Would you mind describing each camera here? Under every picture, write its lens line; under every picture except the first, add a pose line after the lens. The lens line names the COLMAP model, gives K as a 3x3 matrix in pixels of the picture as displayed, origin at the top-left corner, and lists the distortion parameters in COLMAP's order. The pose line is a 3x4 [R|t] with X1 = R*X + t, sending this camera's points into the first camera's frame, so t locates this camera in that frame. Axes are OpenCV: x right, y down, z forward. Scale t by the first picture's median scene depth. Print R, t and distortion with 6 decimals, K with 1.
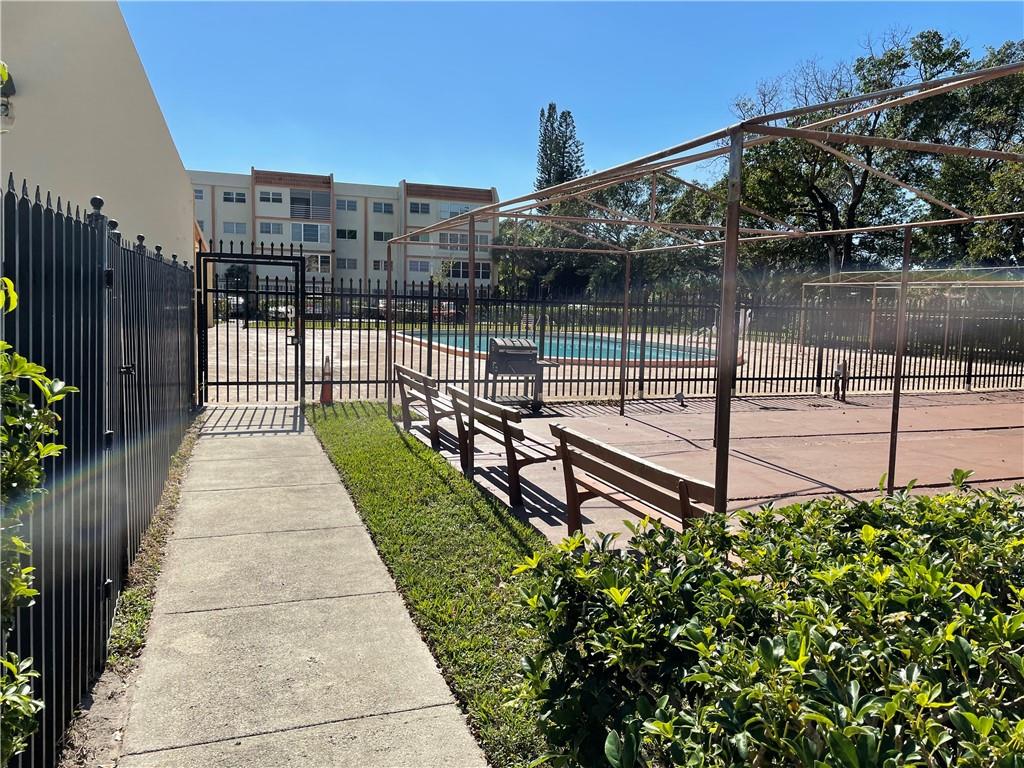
lens RADIAL K [[782.3, 0, 514.2], [0, 782.3, 382.6], [0, 0, 1]] dist [0.038250, -0.050043]
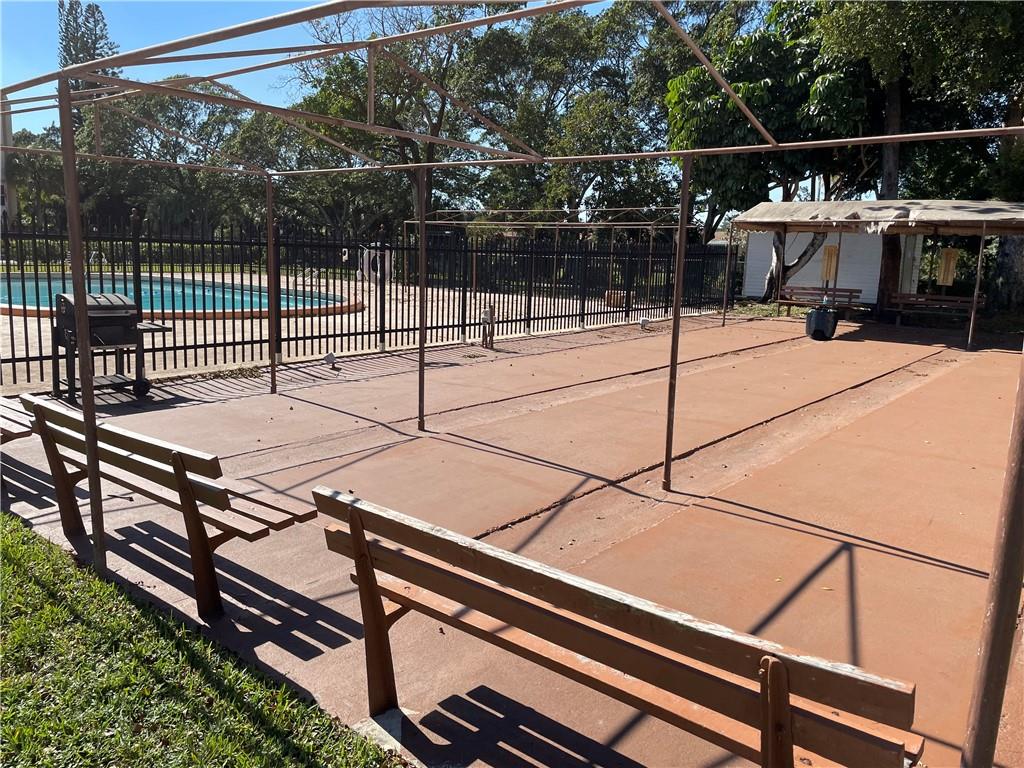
lens RADIAL K [[782.3, 0, 514.9], [0, 782.3, 379.7], [0, 0, 1]] dist [0.038250, -0.050043]
pose [[0.857746, -0.083785, 0.507200, -0.023041], [0.044658, 0.995043, 0.088849, -0.013975], [-0.512131, -0.053559, 0.857236, 0.118902]]
